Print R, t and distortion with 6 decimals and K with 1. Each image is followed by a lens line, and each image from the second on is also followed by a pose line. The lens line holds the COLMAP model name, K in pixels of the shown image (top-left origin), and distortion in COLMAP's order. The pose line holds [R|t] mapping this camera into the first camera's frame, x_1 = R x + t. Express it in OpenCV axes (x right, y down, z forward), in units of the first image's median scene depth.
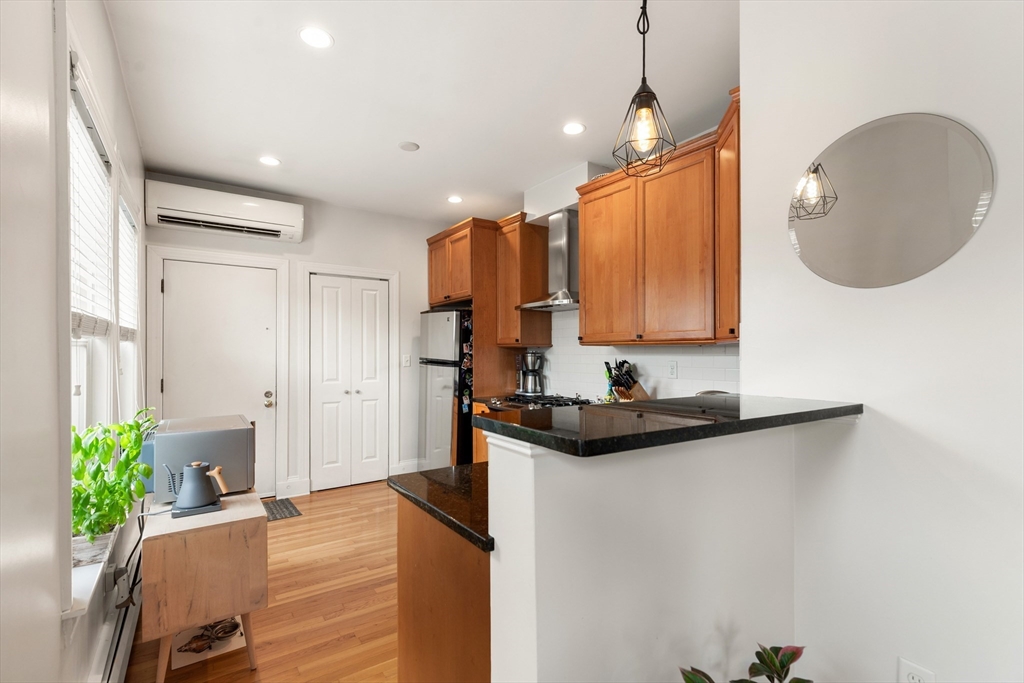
lens RADIAL K [[463.4, 0, 513.9], [0, 463.4, 344.4], [0, 0, 1]] dist [0.004140, 0.000238]
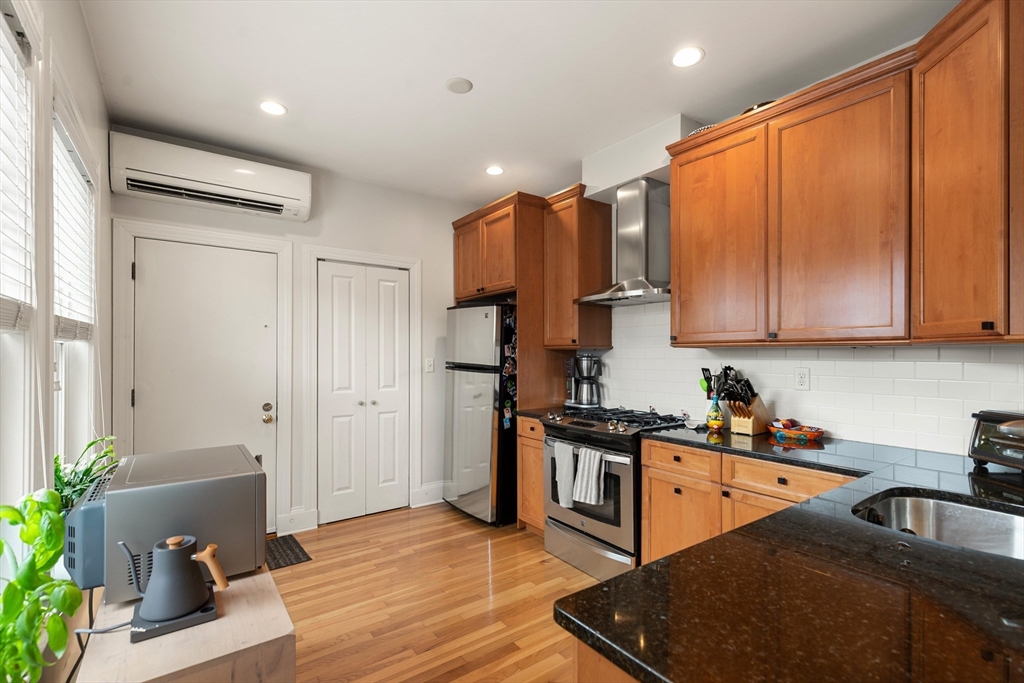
lens RADIAL K [[463.4, 0, 509.9], [0, 463.4, 348.1], [0, 0, 1]] dist [0.004140, 0.000238]
pose [[0.999809, 0.001405, 0.019505, -0.138048], [-0.001454, 0.999996, 0.002509, 0.001982], [-0.019501, -0.002537, 0.999807, 0.206175]]
